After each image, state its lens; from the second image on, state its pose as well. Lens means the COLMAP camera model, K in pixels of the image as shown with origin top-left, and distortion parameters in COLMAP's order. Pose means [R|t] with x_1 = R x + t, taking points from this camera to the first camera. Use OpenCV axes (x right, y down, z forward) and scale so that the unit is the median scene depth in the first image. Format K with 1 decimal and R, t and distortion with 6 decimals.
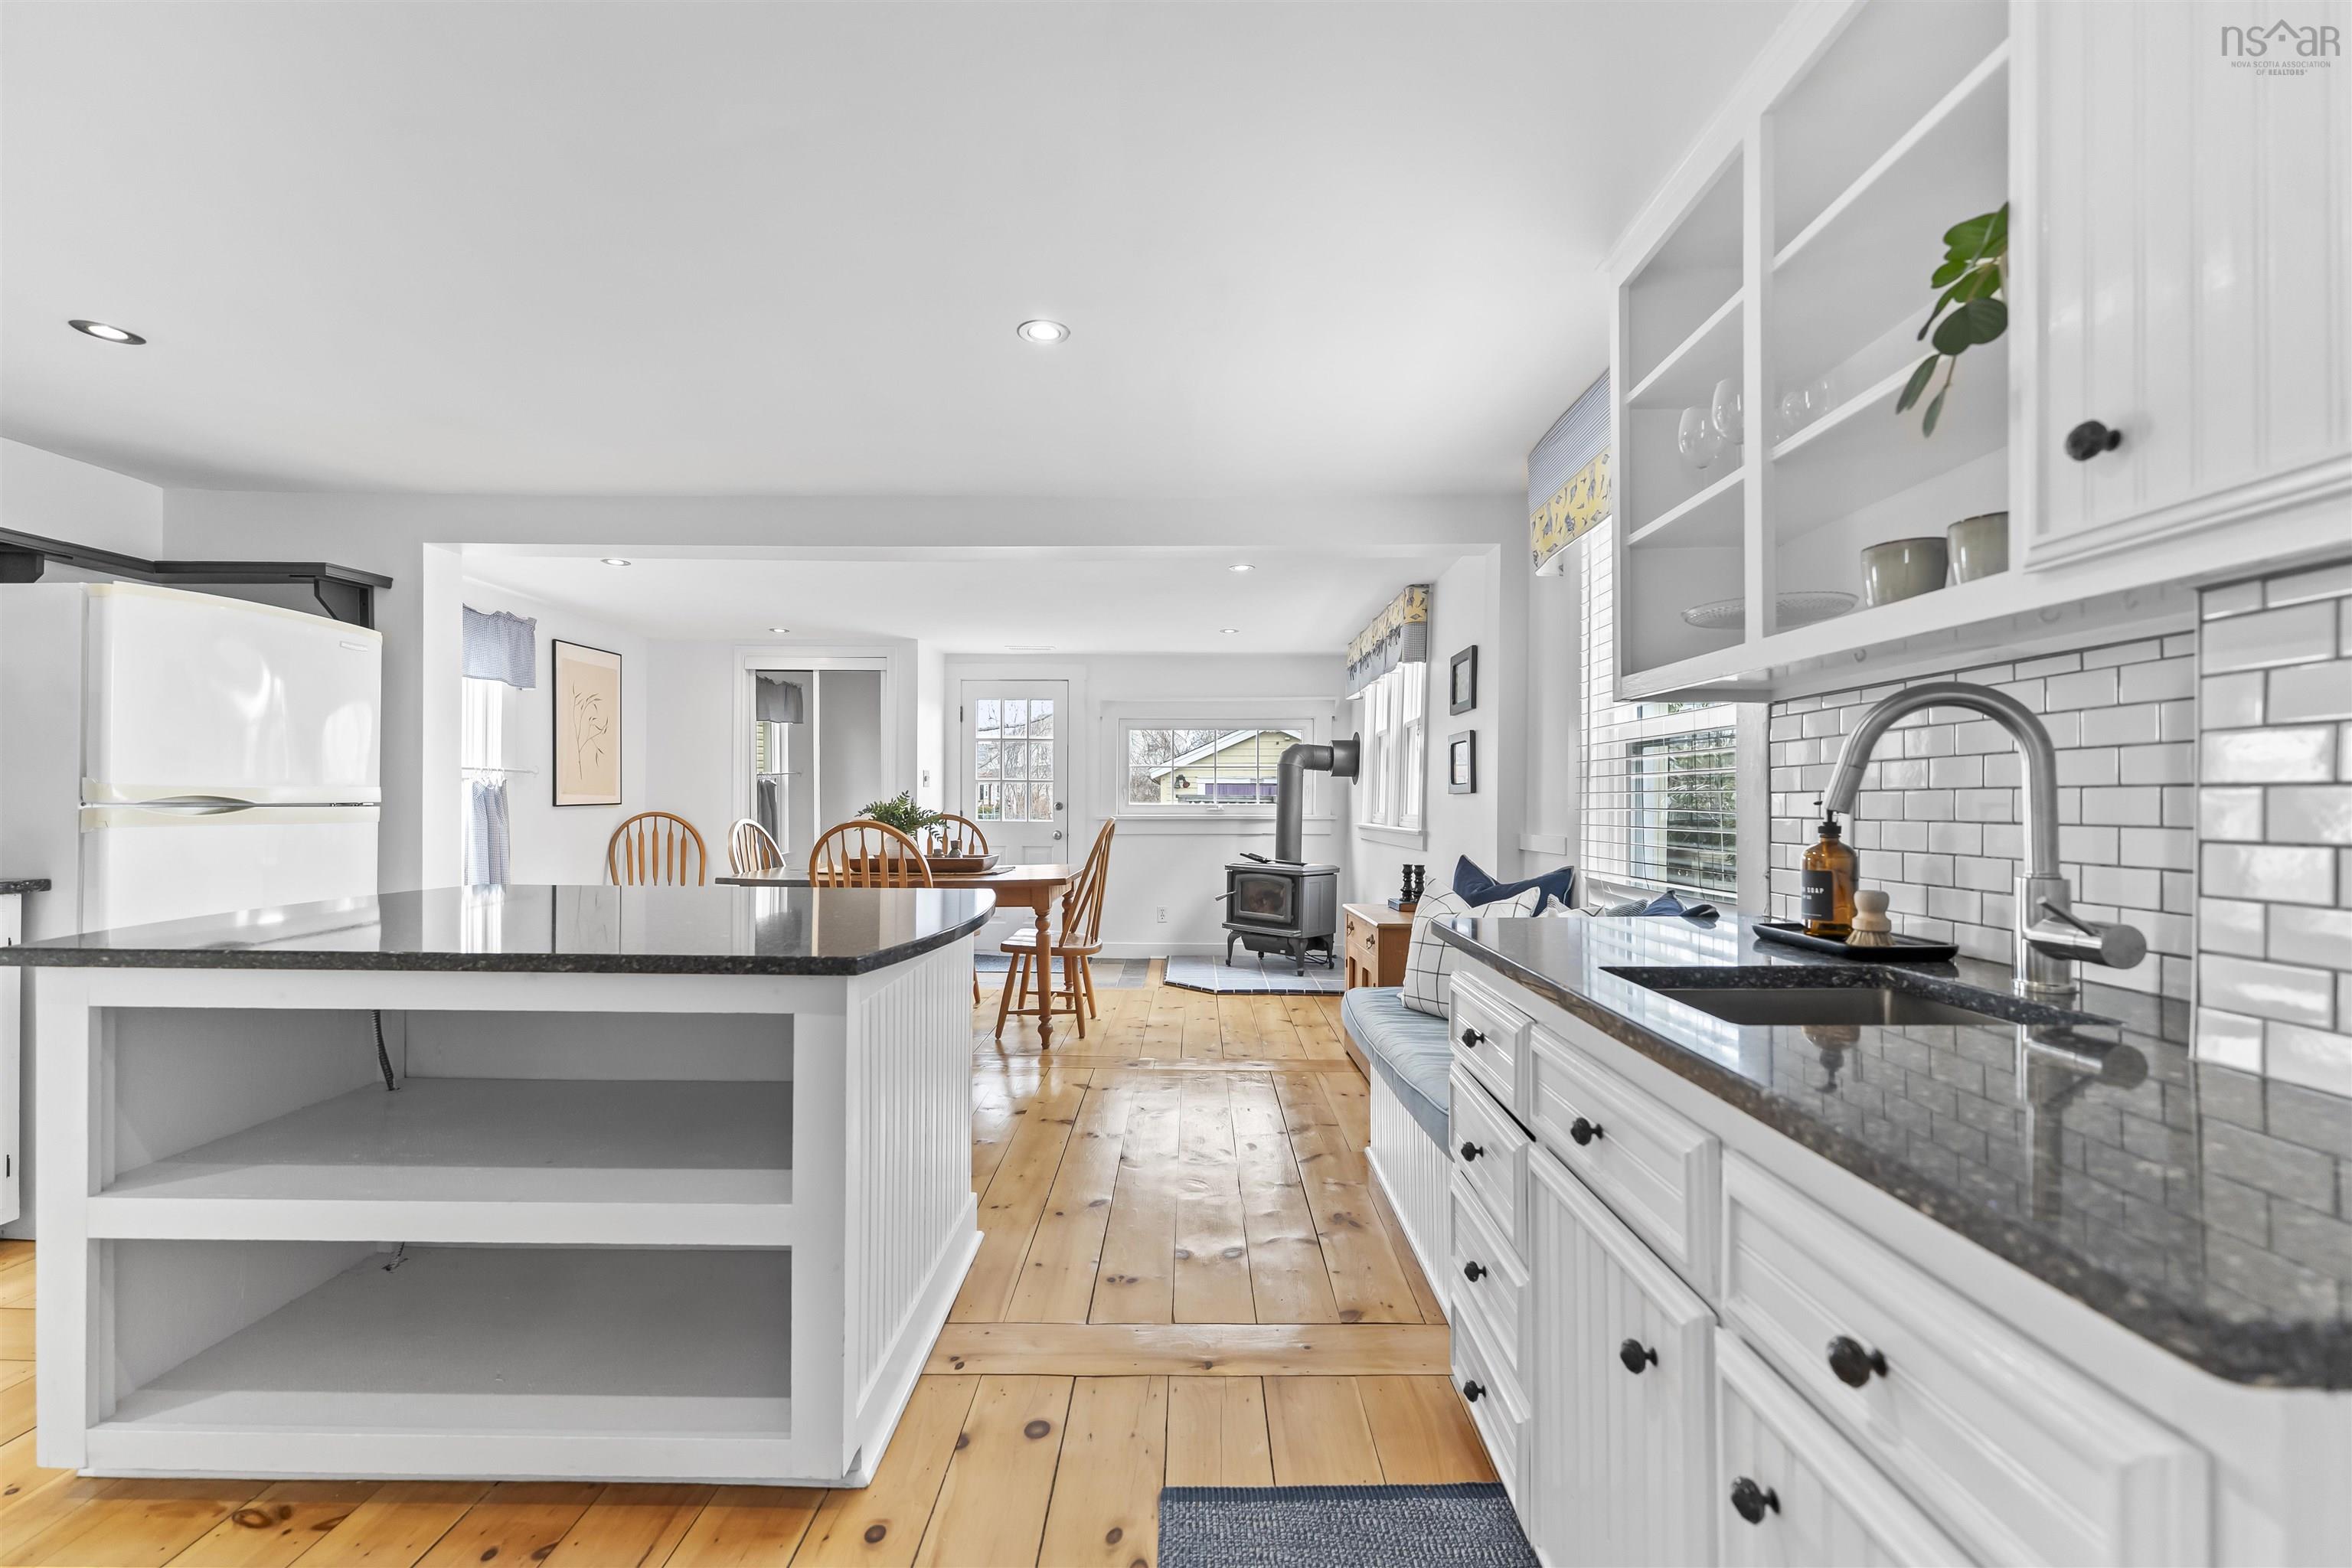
lens RADIAL K [[970.7, 0, 1178.3], [0, 970.7, 799.7], [0, 0, 1]] dist [0.001114, 0.000554]
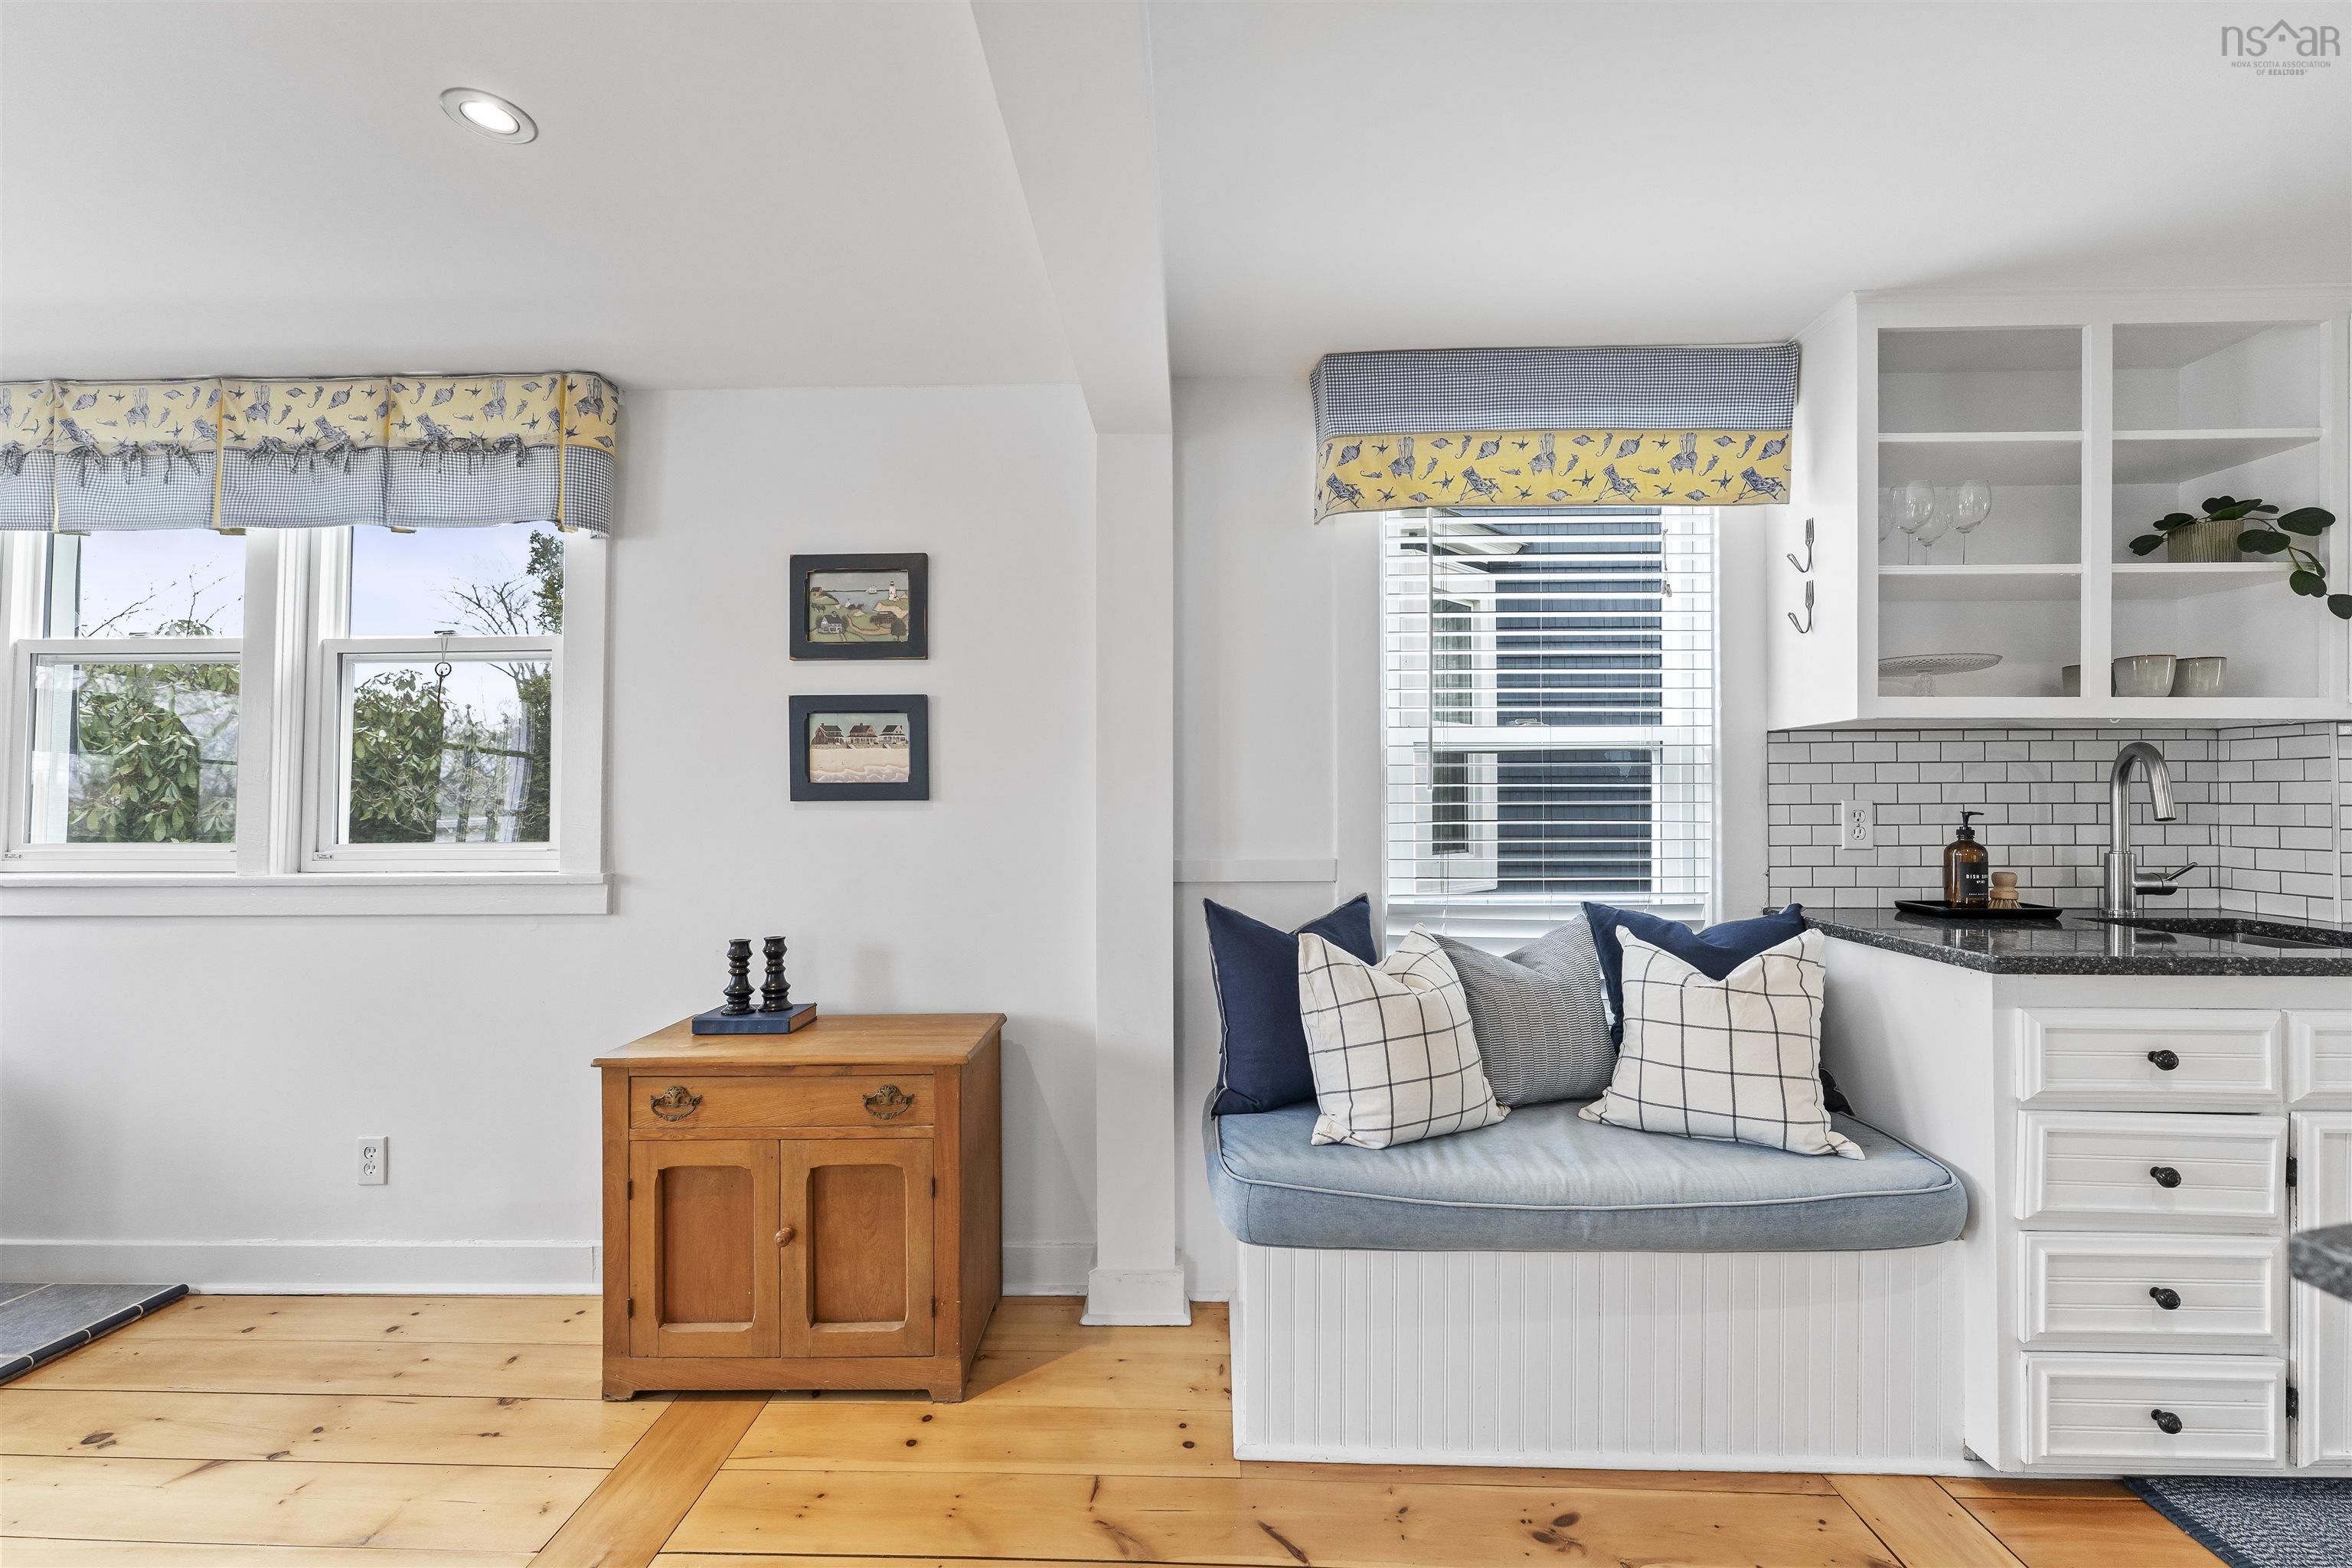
lens RADIAL K [[955.5, 0, 1176.0], [0, 955.5, 784.0], [0, 0, 1]] dist [-0.004000, 0.003114]
pose [[0.016572, 0.016286, 0.999730, -0.702607], [-0.001375, 0.999867, -0.016266, -0.014934], [-0.999862, -0.001105, 0.016592, 2.058277]]
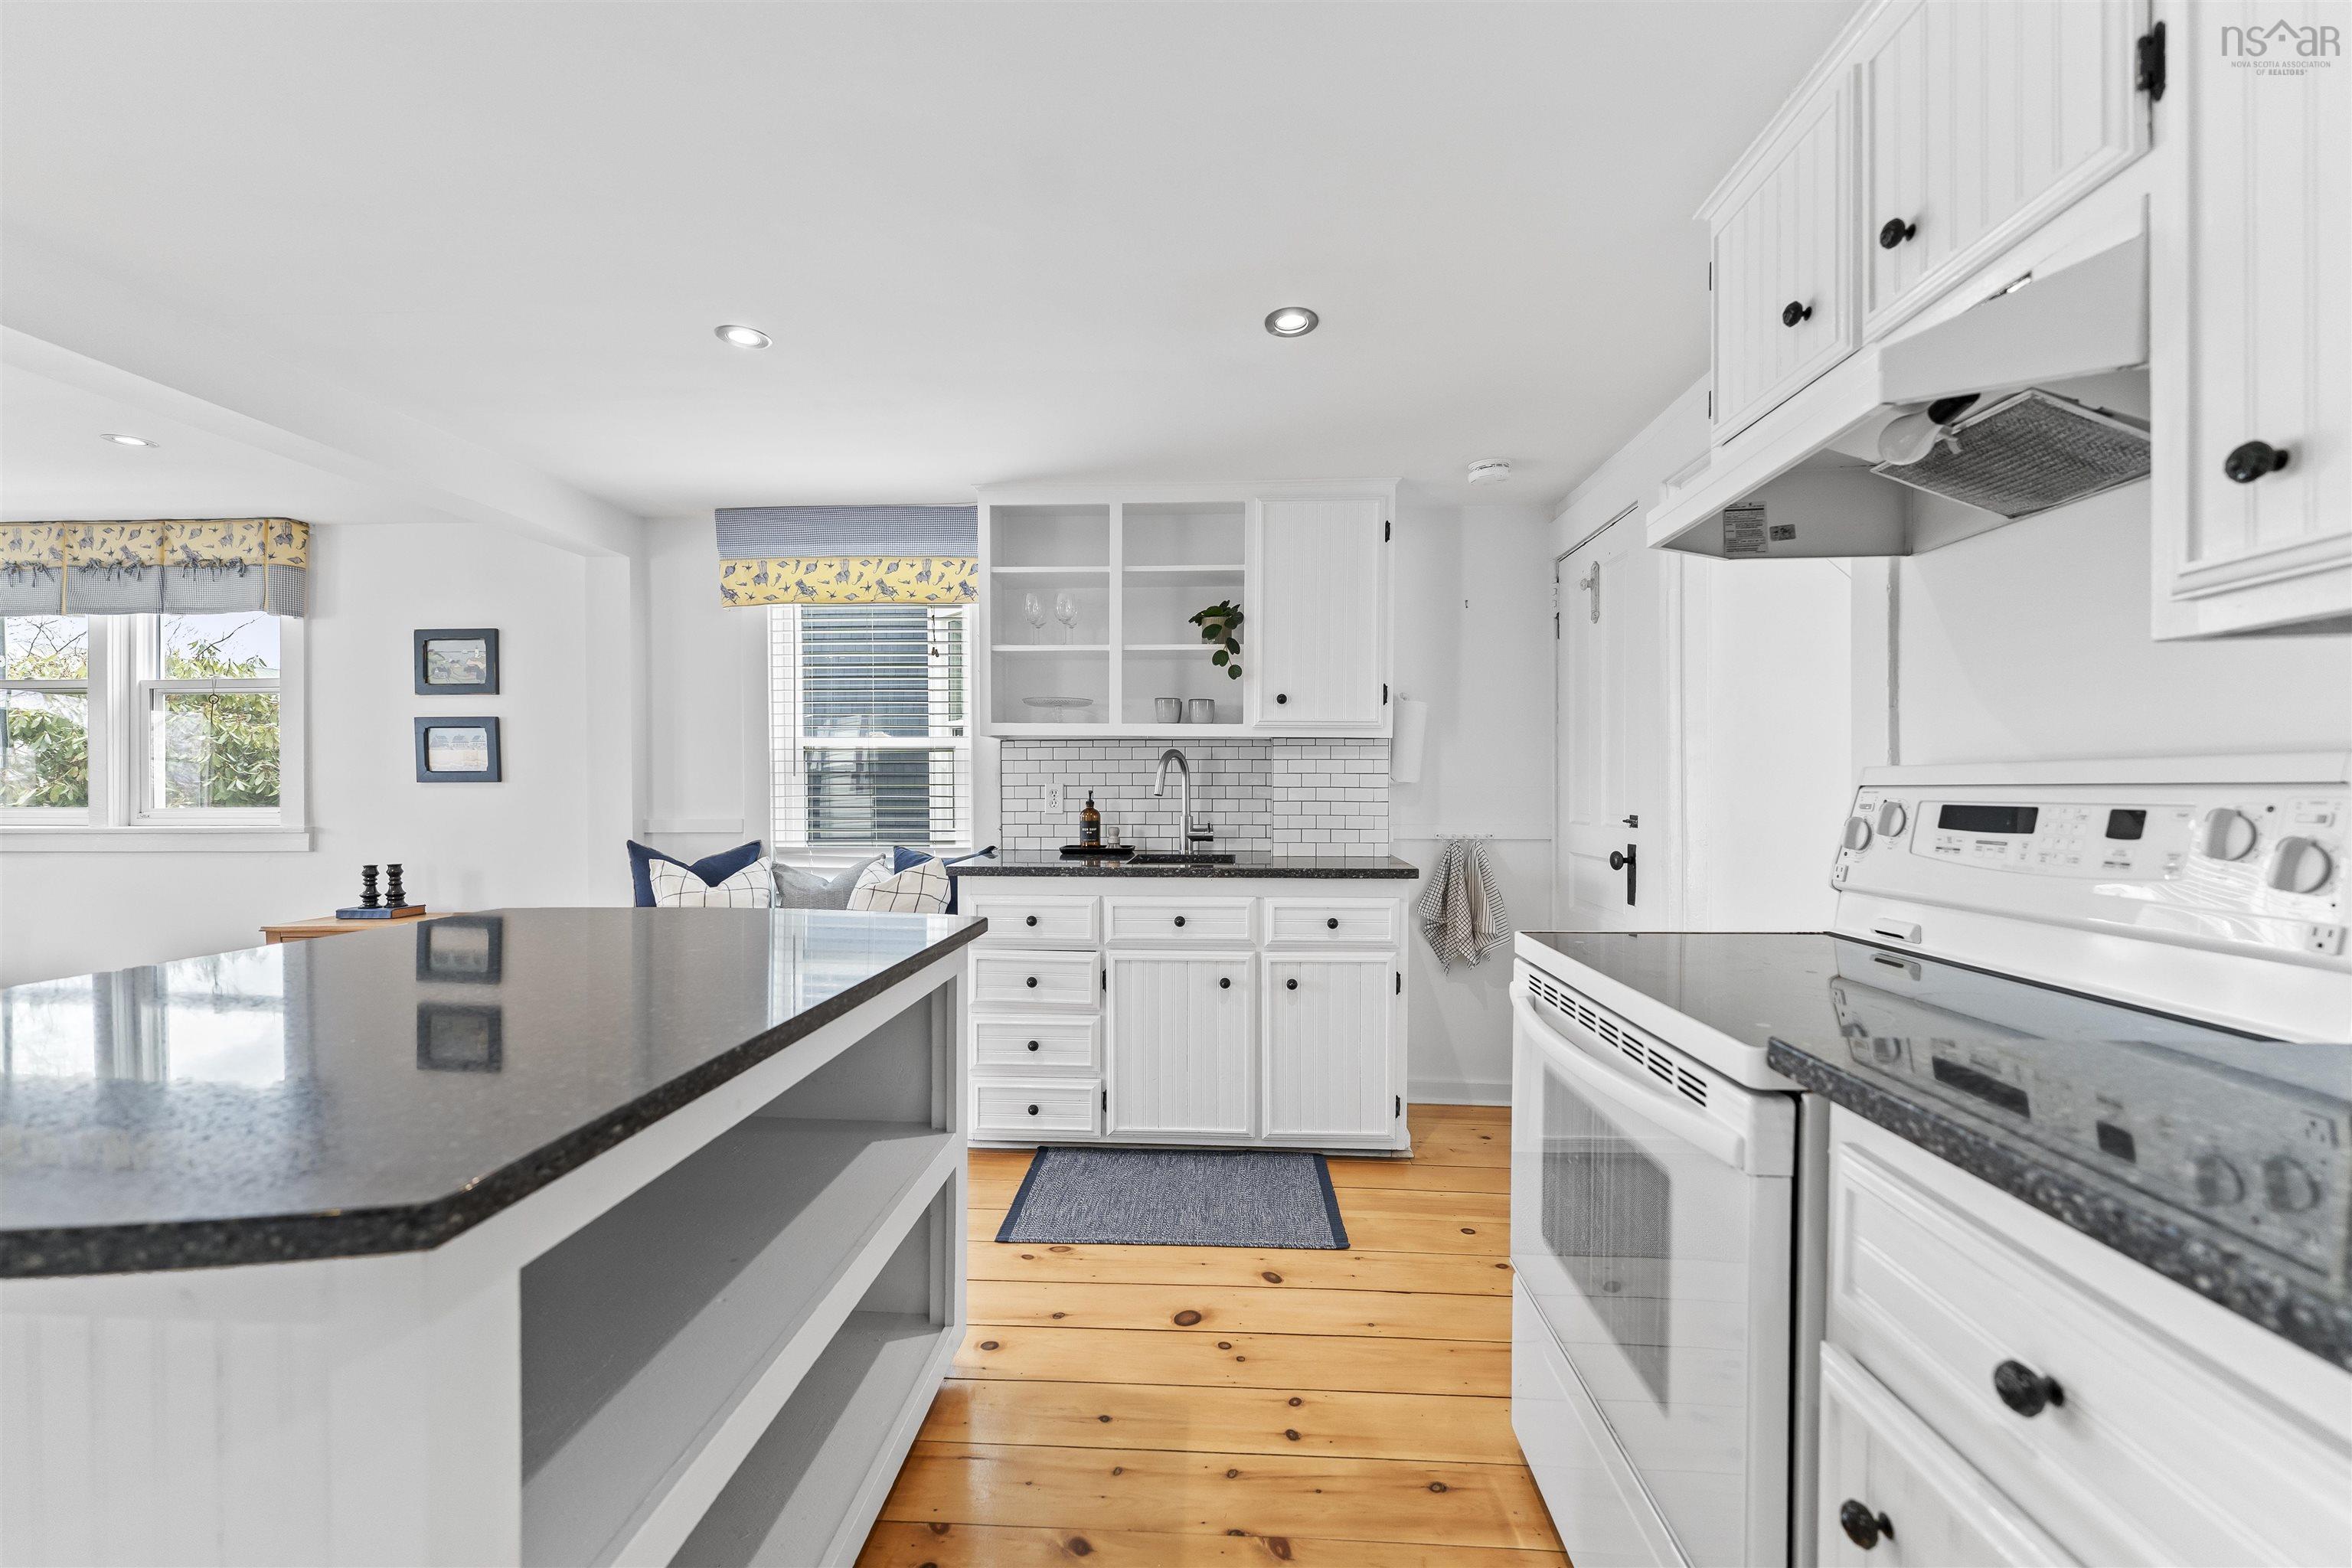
lens RADIAL K [[970.7, 0, 1178.3], [0, 970.7, 799.7], [0, 0, 1]] dist [0.001114, 0.000554]
pose [[0.044702, -0.019055, 0.998819, -1.580410], [-0.003779, 0.999808, 0.019243, -0.022105], [-0.998993, -0.004634, 0.044621, 0.669924]]
